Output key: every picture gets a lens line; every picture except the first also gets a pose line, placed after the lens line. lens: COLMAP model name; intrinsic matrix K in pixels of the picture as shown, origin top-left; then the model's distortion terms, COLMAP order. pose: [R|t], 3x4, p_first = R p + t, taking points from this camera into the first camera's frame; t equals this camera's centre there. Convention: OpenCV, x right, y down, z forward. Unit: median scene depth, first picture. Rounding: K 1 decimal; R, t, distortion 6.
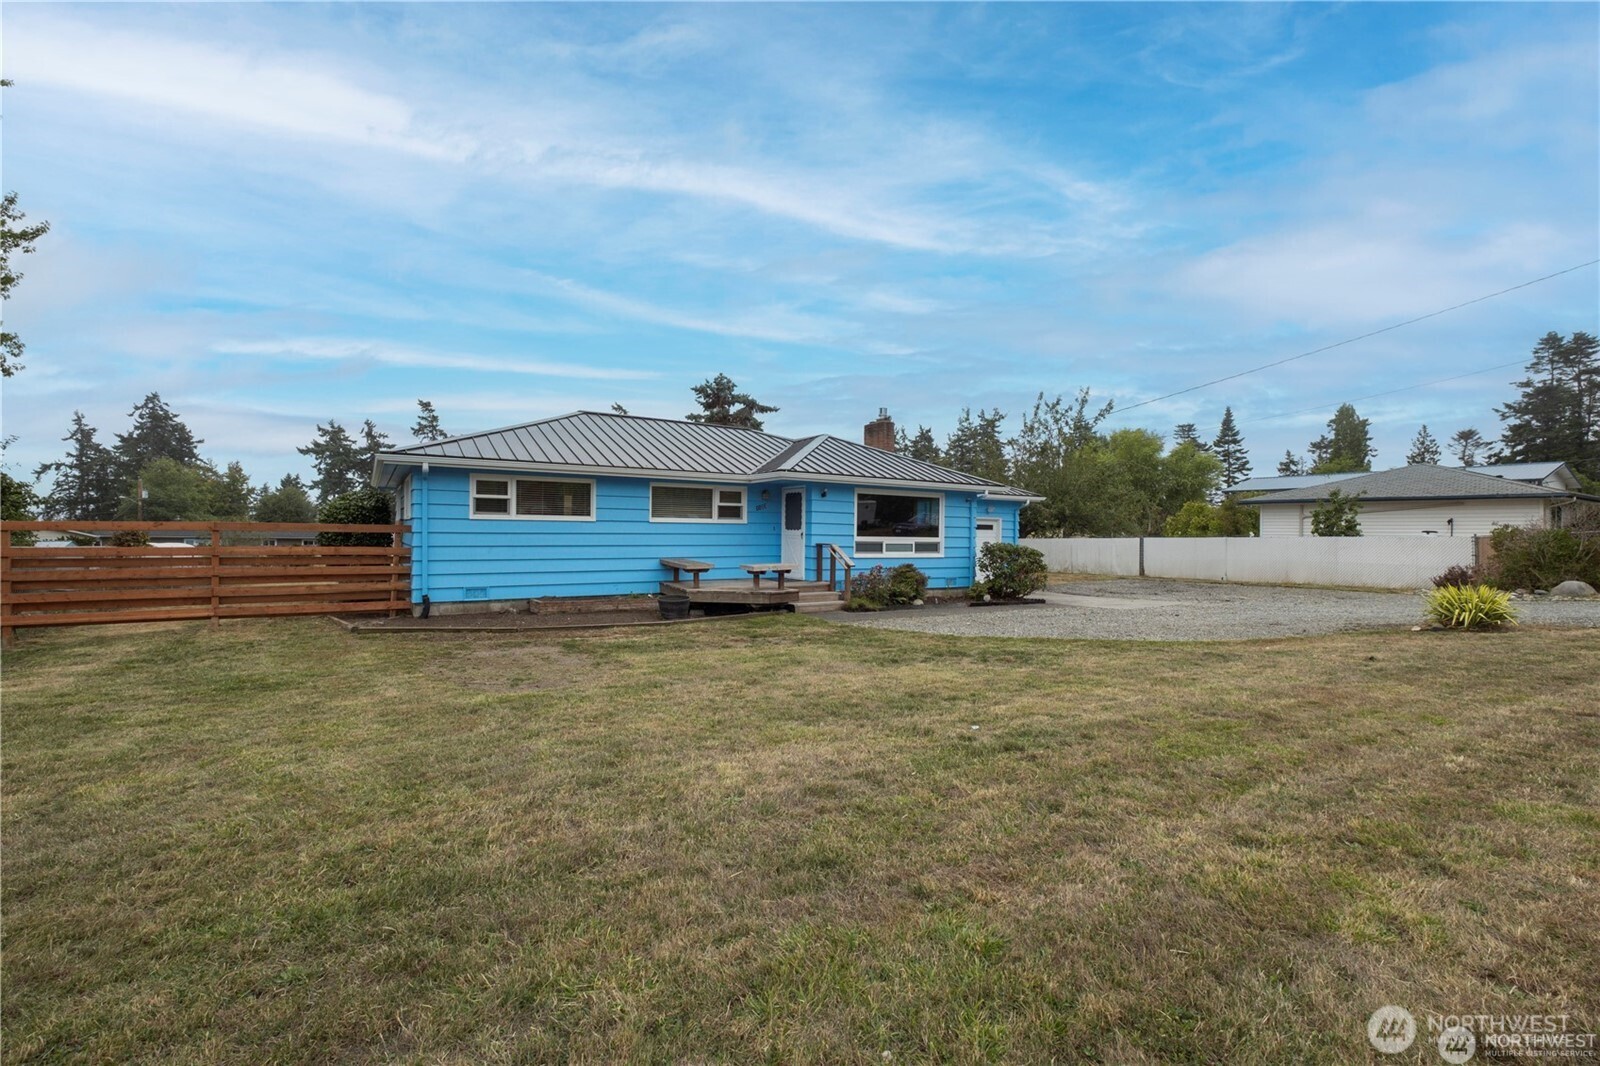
lens RADIAL K [[700.7, 0, 798.6], [0, 700.7, 535.7], [0, 0, 1]] dist [0.000361, -0.006223]
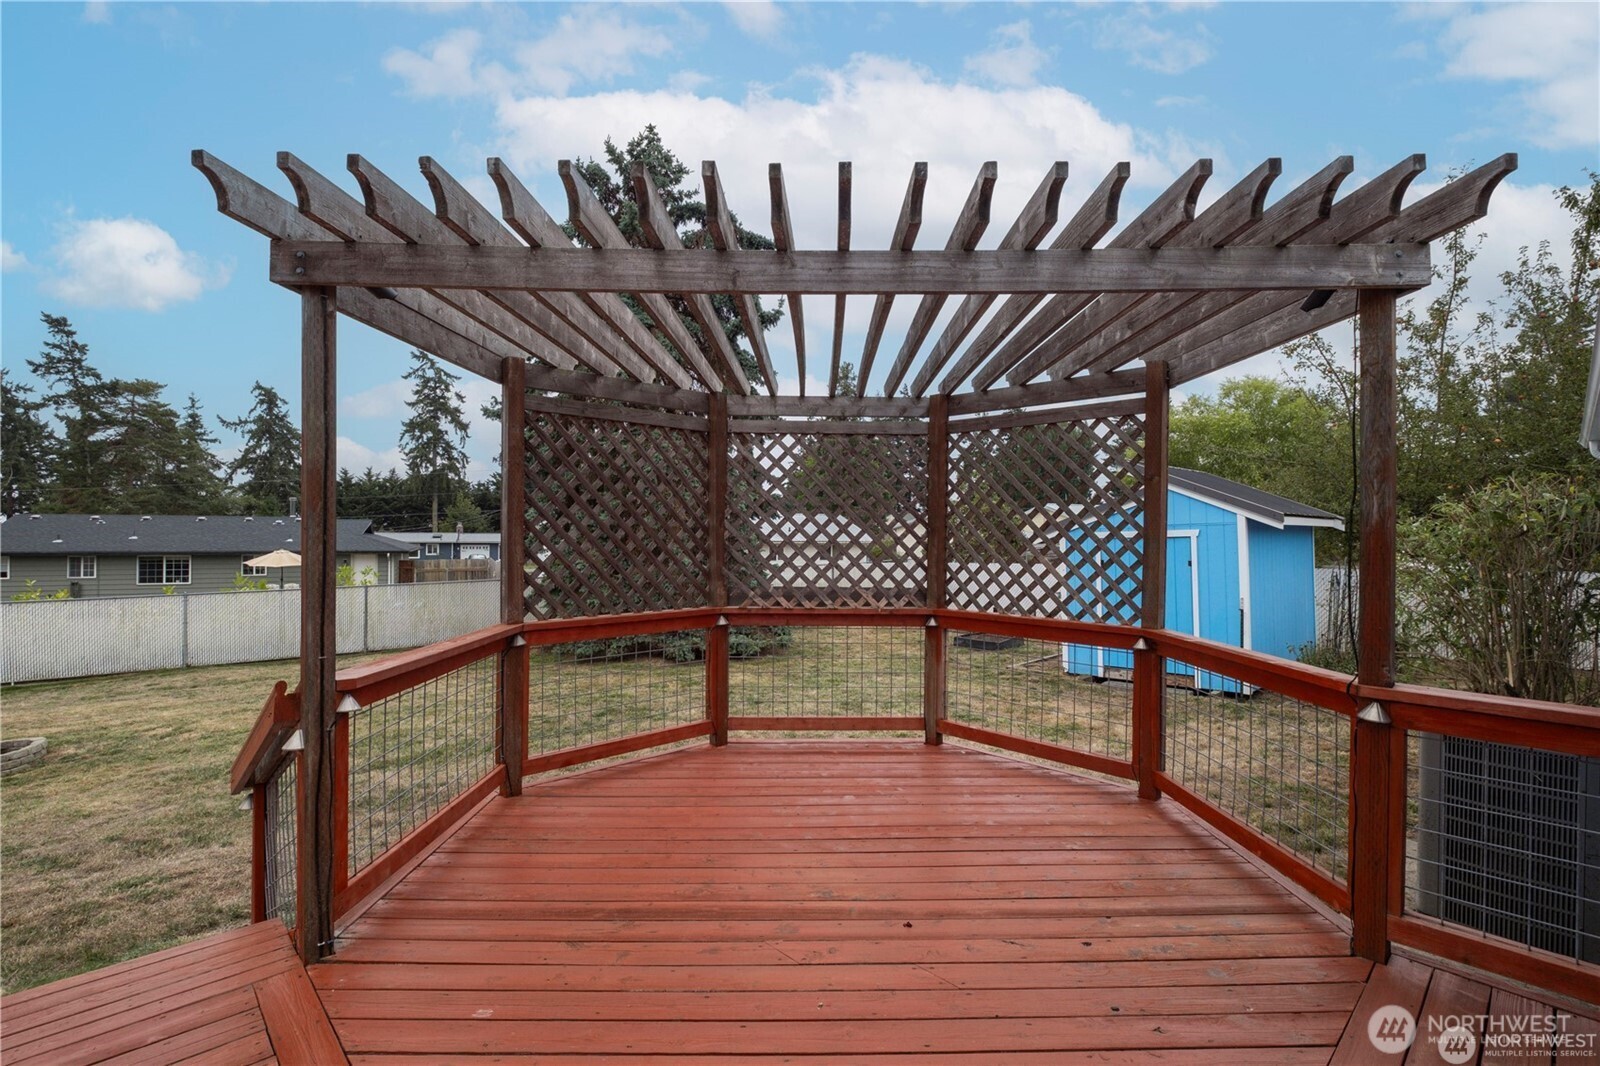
lens RADIAL K [[753.1, 0, 800.0], [0, 753.1, 533.0], [0, 0, 1]] dist [0.000076, -0.000794]
pose [[0.980984, -0.007185, 0.193956, -0.037603], [0.008057, 0.999961, -0.003704, -0.003803], [-0.193922, 0.005196, 0.981003, 0.198799]]
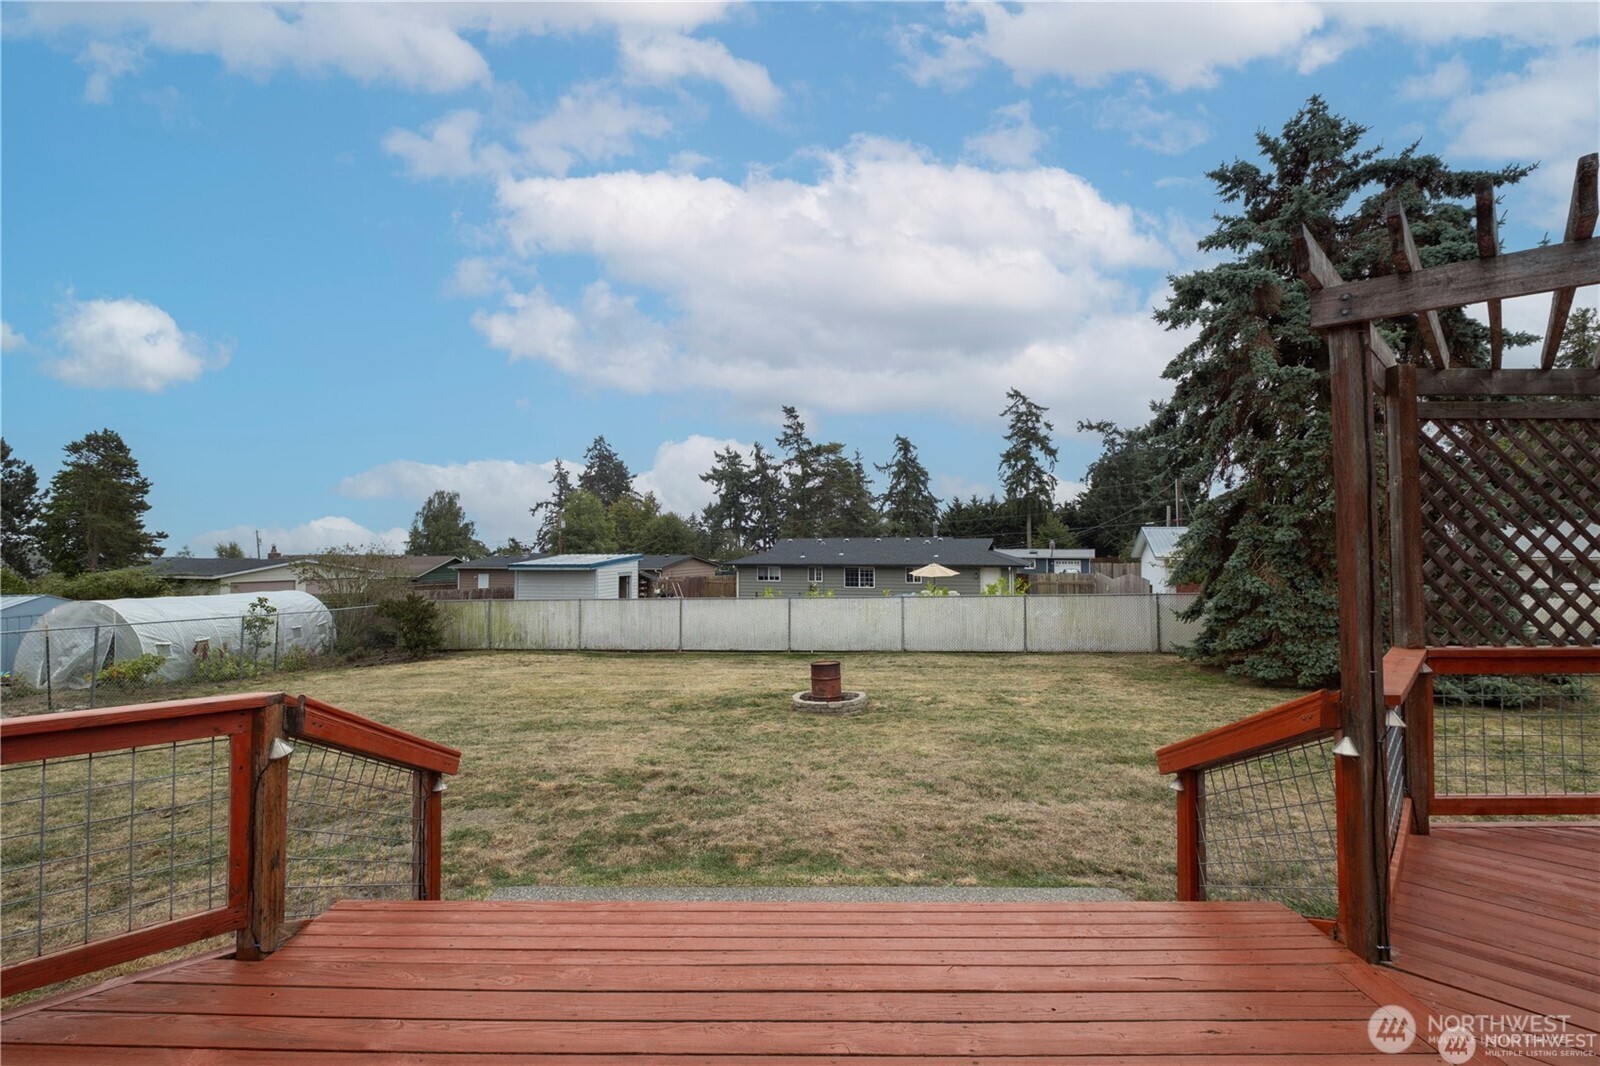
lens RADIAL K [[703.5, 0, 786.1], [0, 703.5, 529.5], [0, 0, 1]] dist [0.020392, -0.010993]
pose [[0.840625, -0.029587, -0.540809, -0.049152], [0.010373, 0.999203, -0.038541, -0.004046], [0.541519, 0.026789, 0.840262, 0.195176]]
